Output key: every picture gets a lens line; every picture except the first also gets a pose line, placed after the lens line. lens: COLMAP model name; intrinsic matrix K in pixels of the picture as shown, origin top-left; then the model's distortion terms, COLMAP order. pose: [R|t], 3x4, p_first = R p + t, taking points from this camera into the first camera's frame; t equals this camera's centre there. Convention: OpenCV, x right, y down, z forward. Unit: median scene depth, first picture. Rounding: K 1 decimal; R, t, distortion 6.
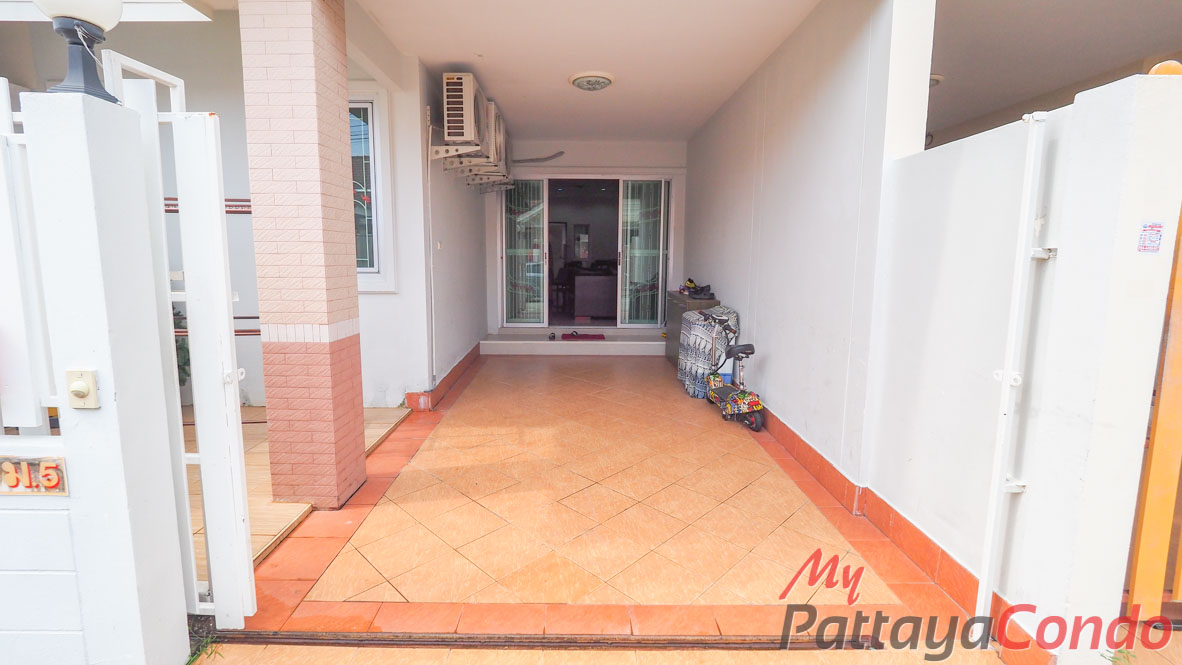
lens RADIAL K [[497.3, 0, 584.8], [0, 497.3, 329.2], [0, 0, 1]] dist [-0.000006, -0.000110]
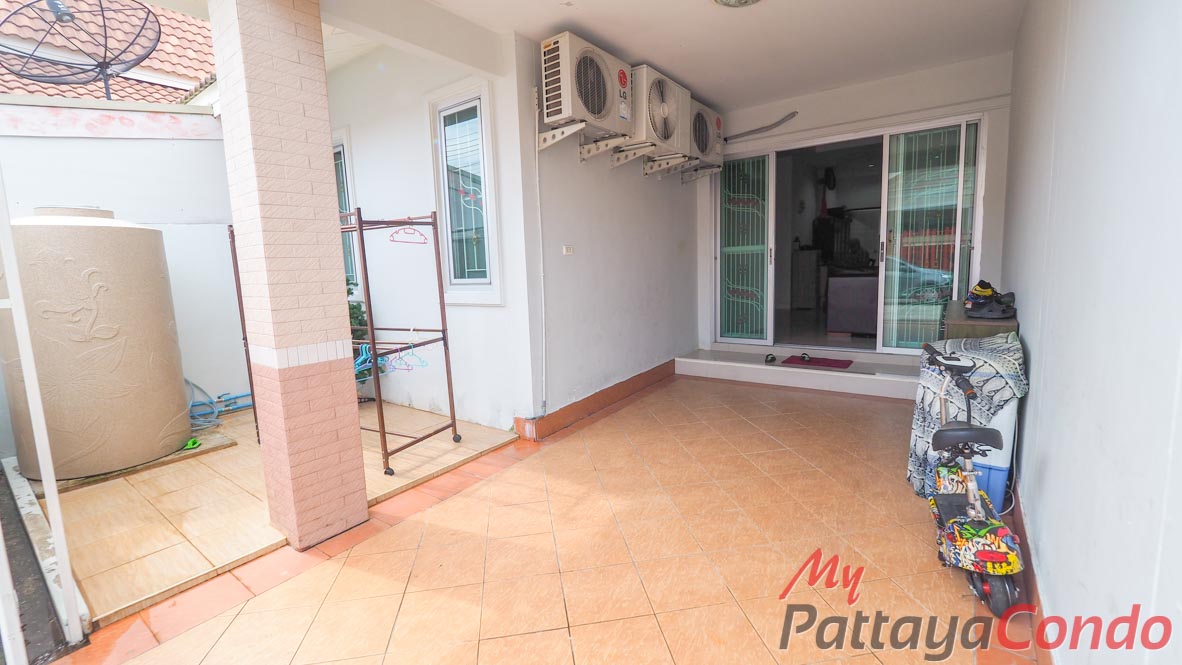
lens RADIAL K [[492.9, 0, 591.0], [0, 492.9, 332.5], [0, 0, 1]] dist [-0.001893, -0.000196]
pose [[0.796249, 0.046370, -0.603189, 0.278187], [-0.042162, 0.998887, 0.021133, -0.048443], [0.603498, 0.008605, 0.797318, 0.371209]]
